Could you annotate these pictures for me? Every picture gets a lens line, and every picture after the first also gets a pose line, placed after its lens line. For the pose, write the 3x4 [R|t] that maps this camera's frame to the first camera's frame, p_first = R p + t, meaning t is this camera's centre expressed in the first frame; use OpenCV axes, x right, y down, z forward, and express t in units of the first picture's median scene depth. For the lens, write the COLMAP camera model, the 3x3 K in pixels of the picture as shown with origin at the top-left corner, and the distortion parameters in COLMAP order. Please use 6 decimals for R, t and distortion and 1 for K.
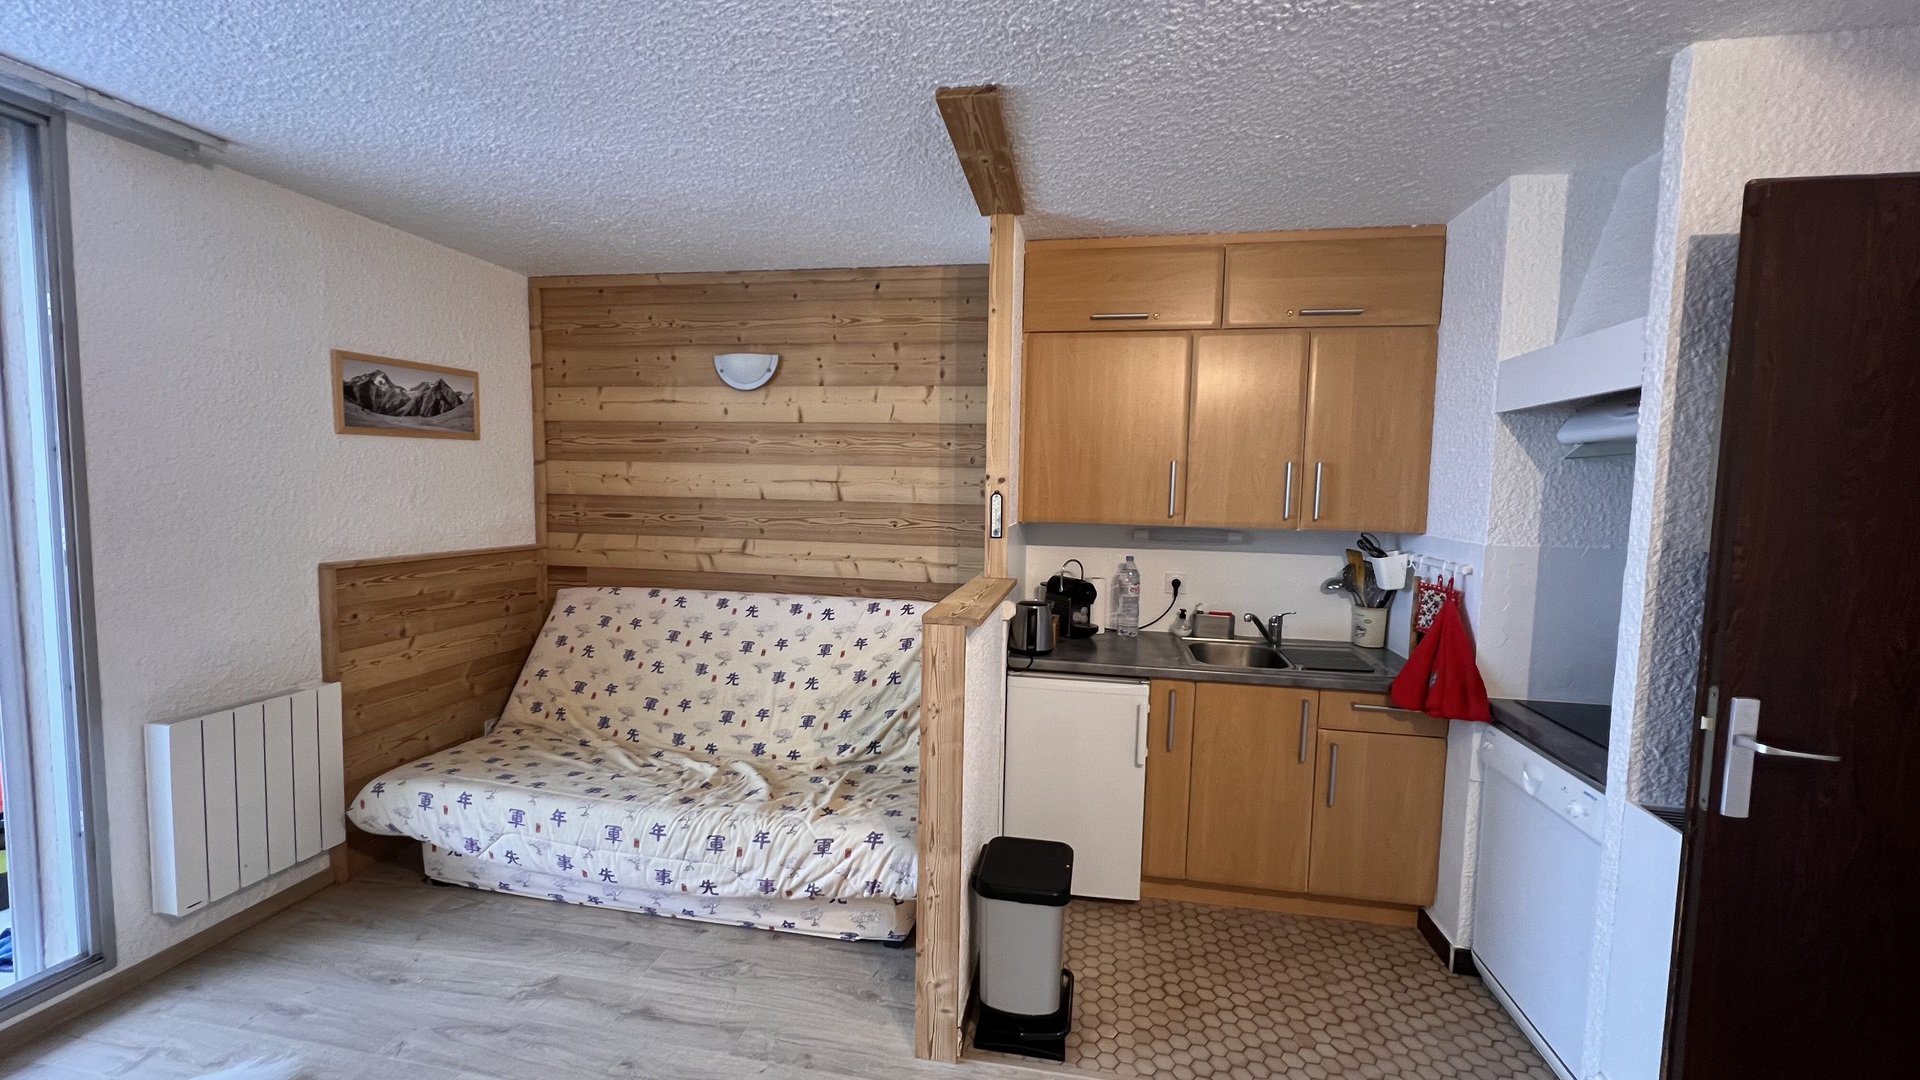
lens RADIAL K [[763.8, 0, 962.8], [0, 763.8, 544.9], [0, 0, 1]] dist [-0.003158, -0.000512]
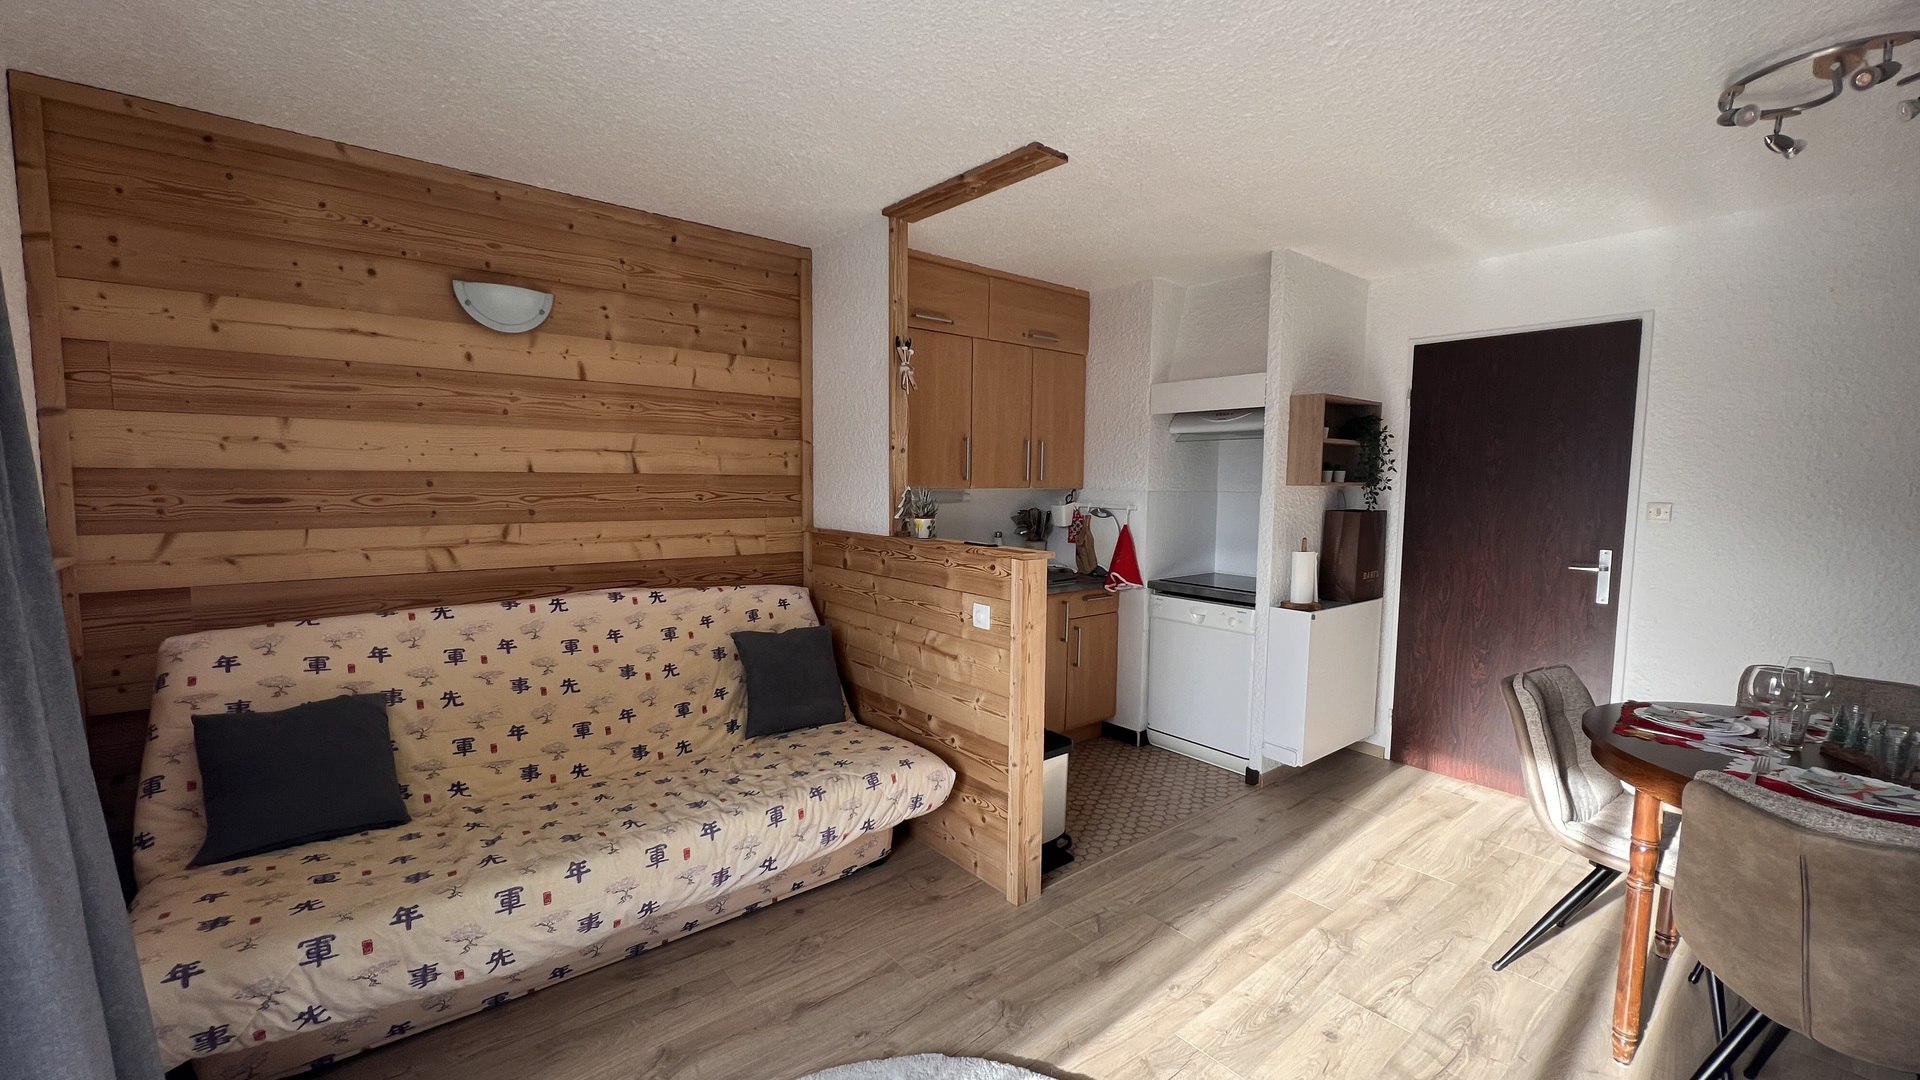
lens RADIAL K [[763.9, 0, 959.9], [0, 763.9, 546.2], [0, 0, 1]] dist [-0.003173, -0.000117]
pose [[0.644365, -0.081372, 0.760377, -0.614864], [0.064595, 0.996561, 0.051908, 0.004772], [-0.761985, 0.015669, 0.647405, 0.146878]]
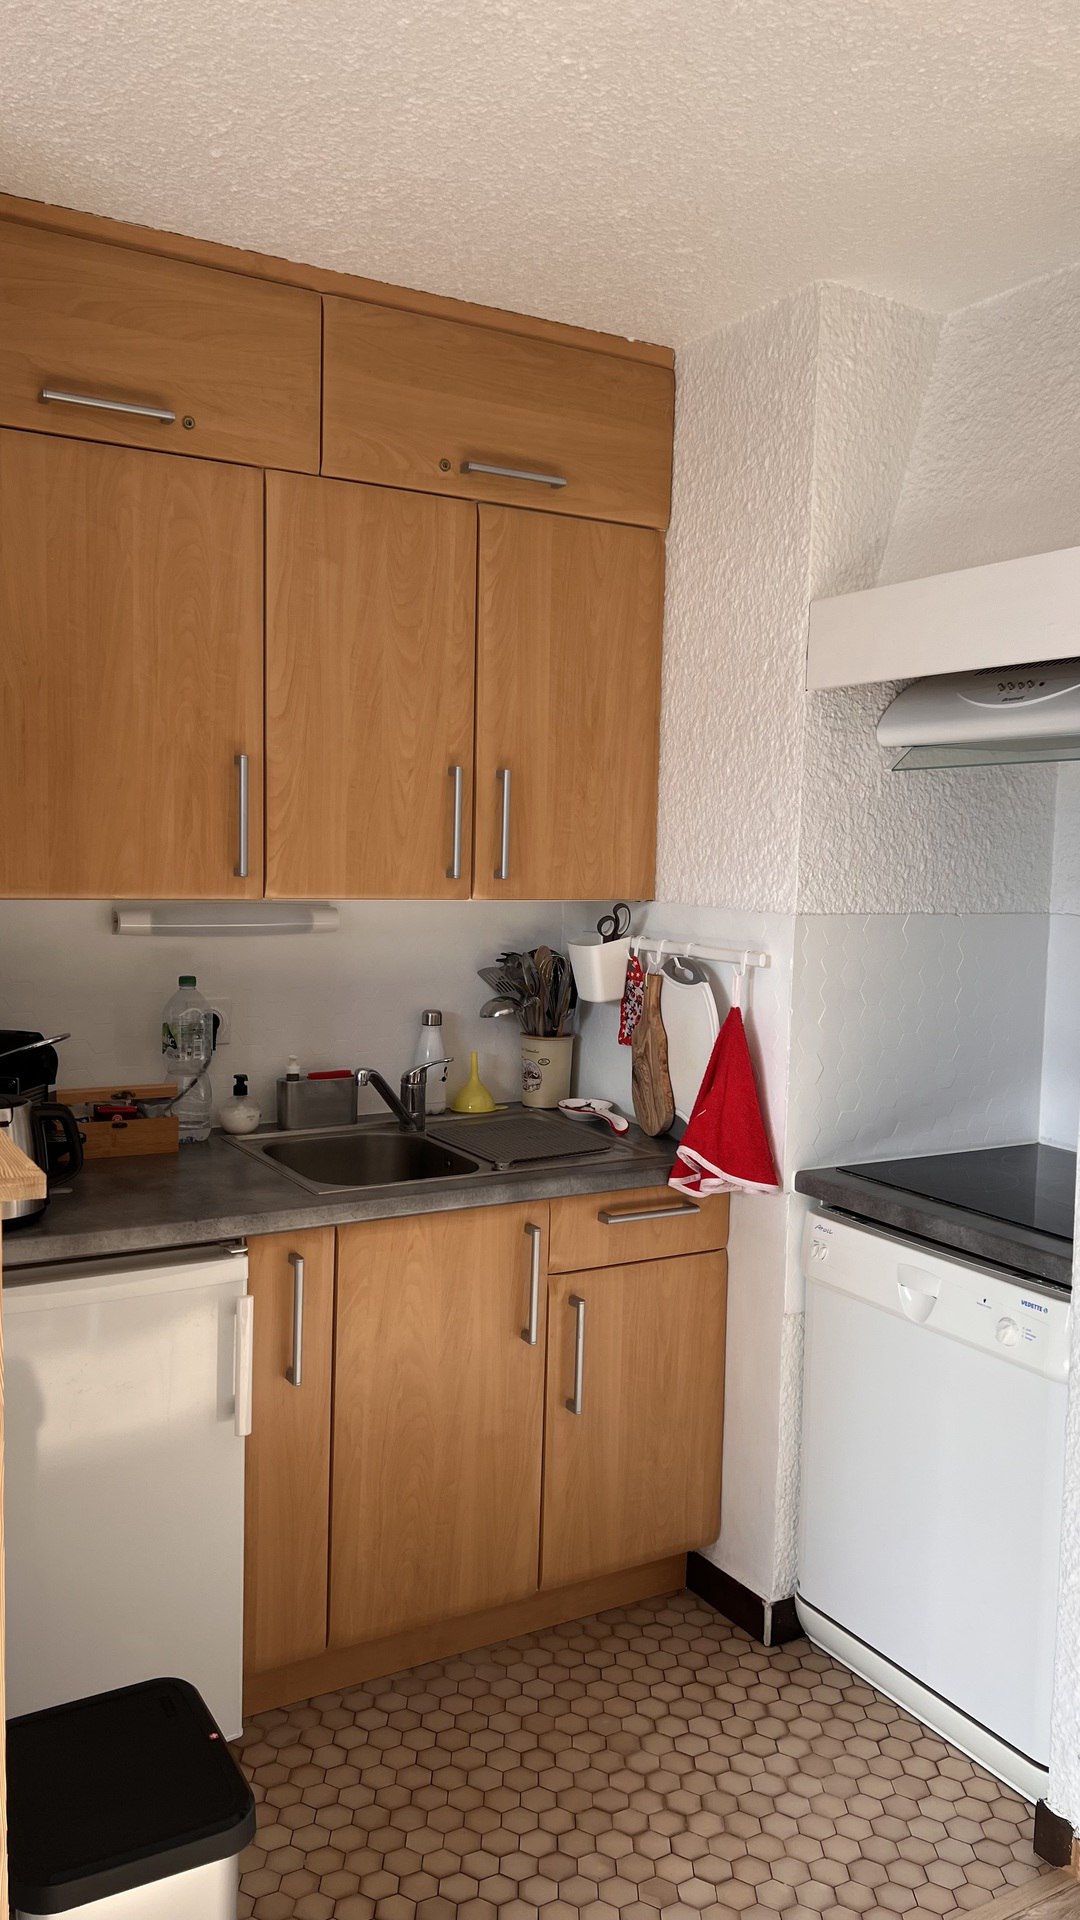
lens RADIAL K [[1441.6, 0, 549.4], [0, 1441.6, 978.3], [0, 0, 1]] dist [0.045784, -0.024638]
pose [[0.759120, -0.064480, 0.647749, -0.127015], [0.045489, 0.997904, 0.046026, -0.007160], [-0.649359, -0.005474, 0.760462, 0.188751]]
